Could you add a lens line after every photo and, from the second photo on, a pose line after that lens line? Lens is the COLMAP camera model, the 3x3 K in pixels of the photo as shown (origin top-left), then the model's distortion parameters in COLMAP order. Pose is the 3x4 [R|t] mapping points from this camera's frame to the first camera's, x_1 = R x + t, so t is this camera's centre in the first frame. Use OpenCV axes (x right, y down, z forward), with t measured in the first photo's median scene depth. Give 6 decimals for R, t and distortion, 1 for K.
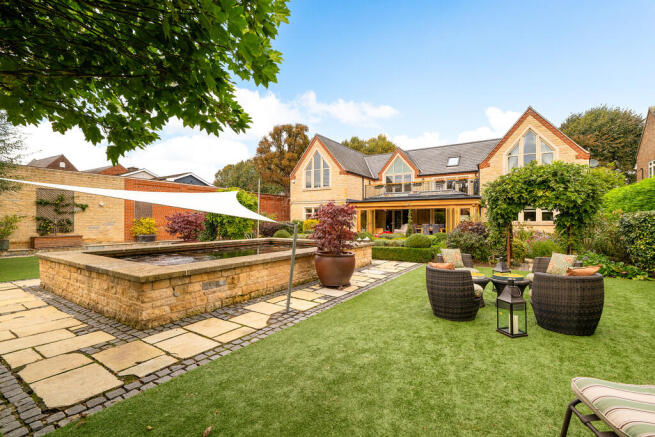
lens RADIAL K [[292.5, 0, 327.1], [0, 292.5, 221.3], [0, 0, 1]] dist [0.003853, 0.000059]
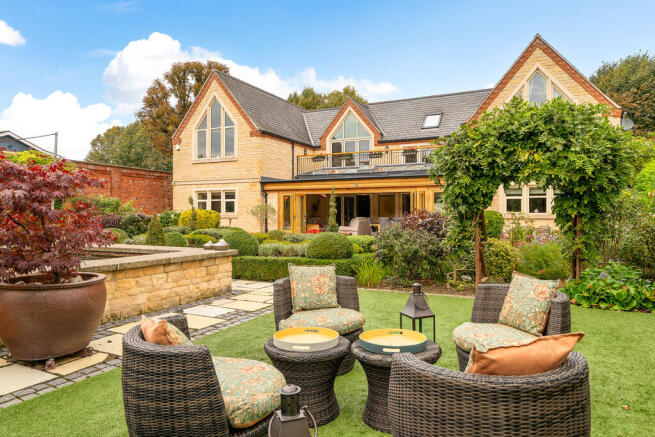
lens RADIAL K [[427.0, 0, 330.1], [0, 427.0, 216.4], [0, 0, 1]] dist [0.000081, -0.002622]
pose [[0.993027, -0.001032, 0.117883, 0.101256], [0.000836, 0.999998, 0.001715, 0.004786], [-0.117885, -0.001605, 0.993026, 0.096174]]
